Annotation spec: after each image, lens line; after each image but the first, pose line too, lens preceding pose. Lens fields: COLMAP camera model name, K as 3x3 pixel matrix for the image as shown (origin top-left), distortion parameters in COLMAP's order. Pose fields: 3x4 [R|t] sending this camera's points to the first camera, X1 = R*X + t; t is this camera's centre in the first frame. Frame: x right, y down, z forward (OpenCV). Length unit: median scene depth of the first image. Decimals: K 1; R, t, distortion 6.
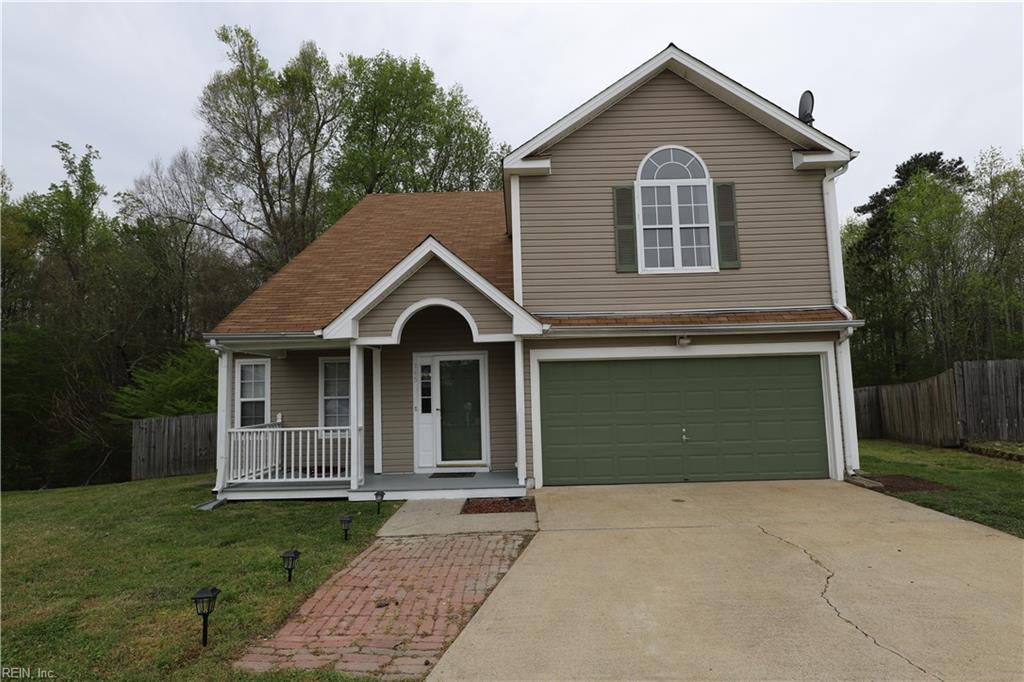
lens RADIAL K [[513.8, 0, 516.9], [0, 513.8, 342.1], [0, 0, 1]] dist [-0.021156, 0.000177]
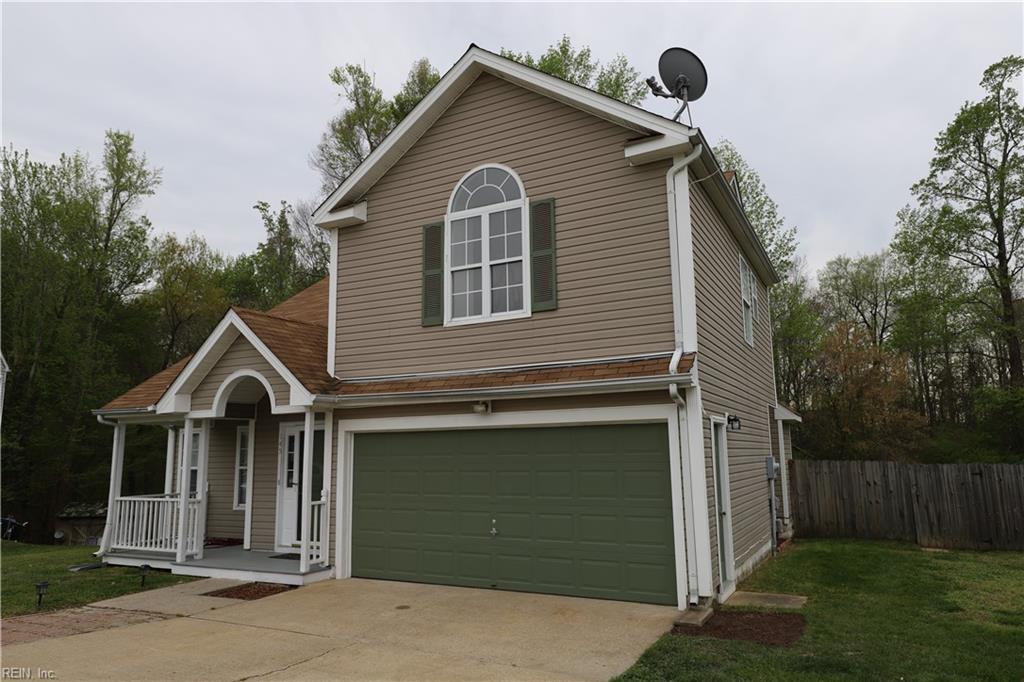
lens RADIAL K [[683.6, 0, 509.7], [0, 683.6, 341.3], [0, 0, 1]] dist [-0.001175, 0.000327]
pose [[0.891510, -0.062603, -0.448654, 0.820165], [0.035493, 0.997013, -0.068590, -0.029421], [0.451608, 0.045224, 0.891070, 0.063226]]
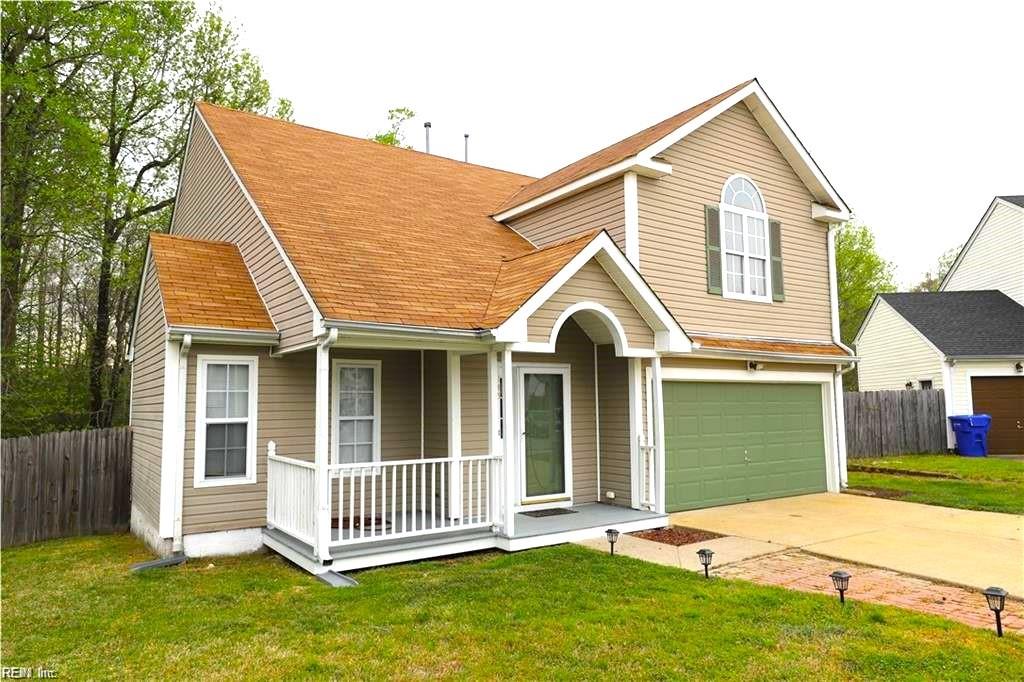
lens RADIAL K [[683.6, 0, 513.0], [0, 683.6, 343.8], [0, 0, 1]] dist [-0.001175, 0.000327]
pose [[0.819431, 0.069272, 0.568977, -0.848258], [-0.064971, 0.997498, -0.027872, 0.022469], [-0.569484, -0.014128, 0.821881, 0.131093]]
